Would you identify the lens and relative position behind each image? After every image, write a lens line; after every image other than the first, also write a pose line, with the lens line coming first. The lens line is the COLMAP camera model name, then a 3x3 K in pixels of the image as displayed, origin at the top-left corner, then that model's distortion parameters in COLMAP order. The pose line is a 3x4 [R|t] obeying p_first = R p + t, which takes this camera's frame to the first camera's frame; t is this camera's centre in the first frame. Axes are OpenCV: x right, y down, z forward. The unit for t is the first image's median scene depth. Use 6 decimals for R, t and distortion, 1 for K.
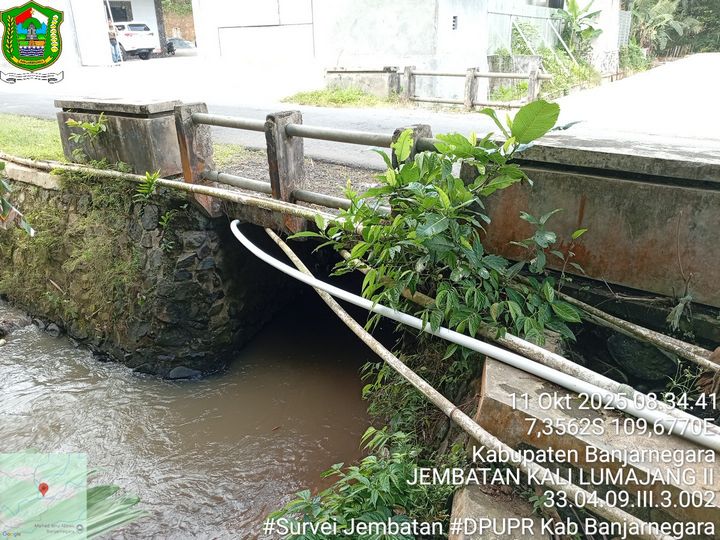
lens RADIAL K [[554.5, 0, 360.2], [0, 554.5, 267.0], [0, 0, 1]] dist [0.079628, -0.159202]
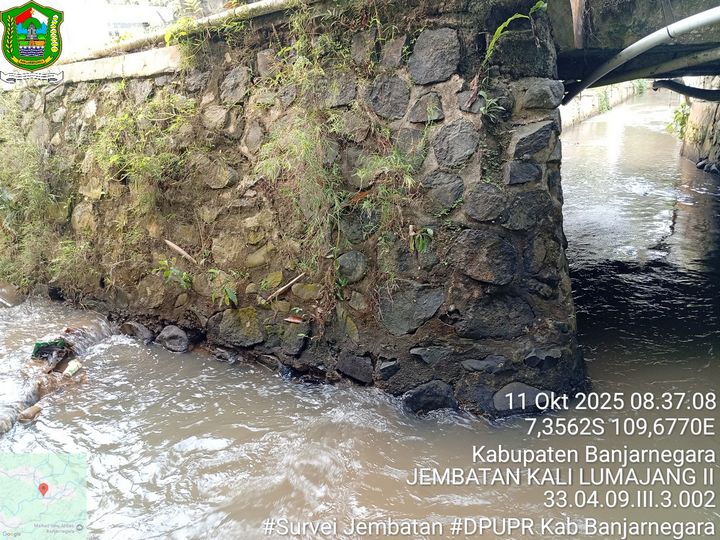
lens RADIAL K [[554.5, 0, 346.3], [0, 554.5, 271.2], [0, 0, 1]] dist [0.079628, -0.159202]
pose [[0.997866, -0.055444, 0.034474, -0.456232], [0.057978, 0.995307, -0.077477, 0.113538], [-0.030017, 0.079311, 0.996398, 0.541079]]
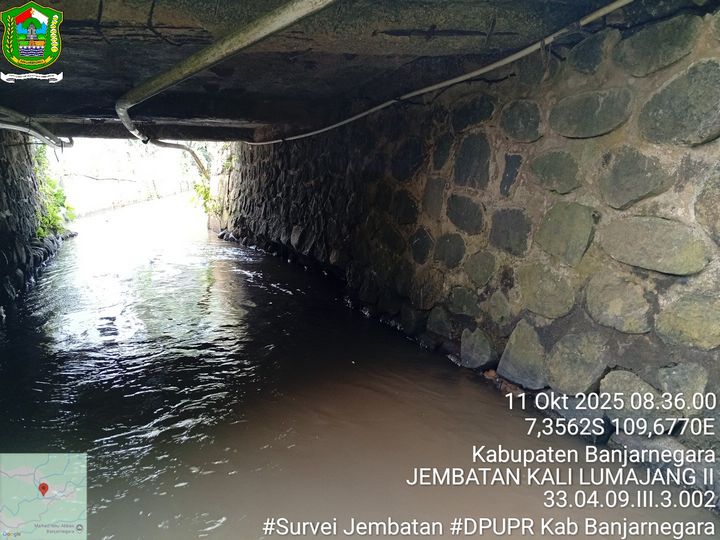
lens RADIAL K [[554.5, 0, 357.3], [0, 554.5, 267.6], [0, 0, 1]] dist [0.079628, -0.159202]
pose [[0.711460, -0.089485, 0.697006, -0.231195], [0.248878, 0.959657, -0.130833, 0.136279], [-0.657179, 0.266552, 0.705029, 0.711937]]
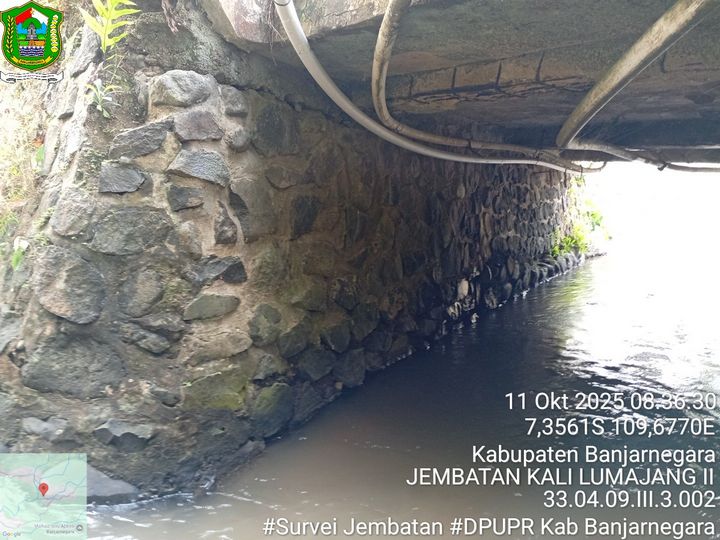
lens RADIAL K [[554.5, 0, 362.9], [0, 554.5, 269.0], [0, 0, 1]] dist [0.079628, -0.159202]
pose [[0.982577, 0.072229, -0.171249, -0.108175], [-0.109610, 0.969305, -0.220076, 0.120445], [0.150097, 0.235012, 0.960333, 0.673008]]
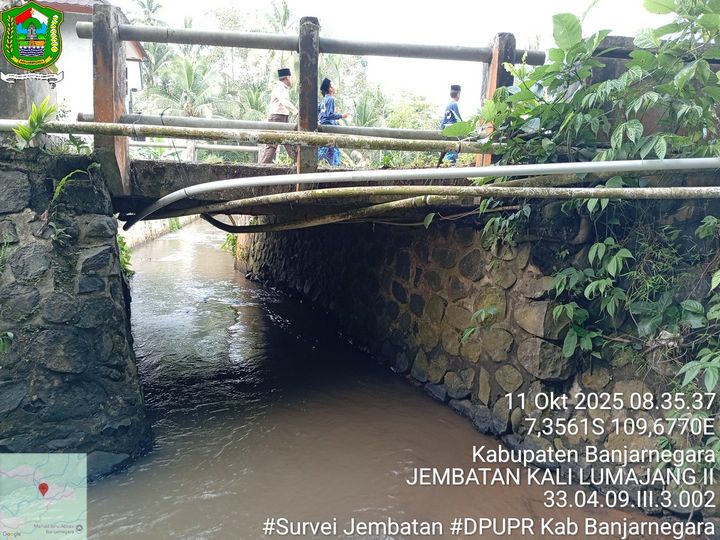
lens RADIAL K [[554.5, 0, 361.3], [0, 554.5, 272.2], [0, 0, 1]] dist [0.079628, -0.159202]
pose [[0.712732, -0.051270, 0.699560, -0.499311], [0.227571, 0.960279, -0.161478, 0.153247], [-0.663494, 0.274291, 0.696090, 0.386252]]
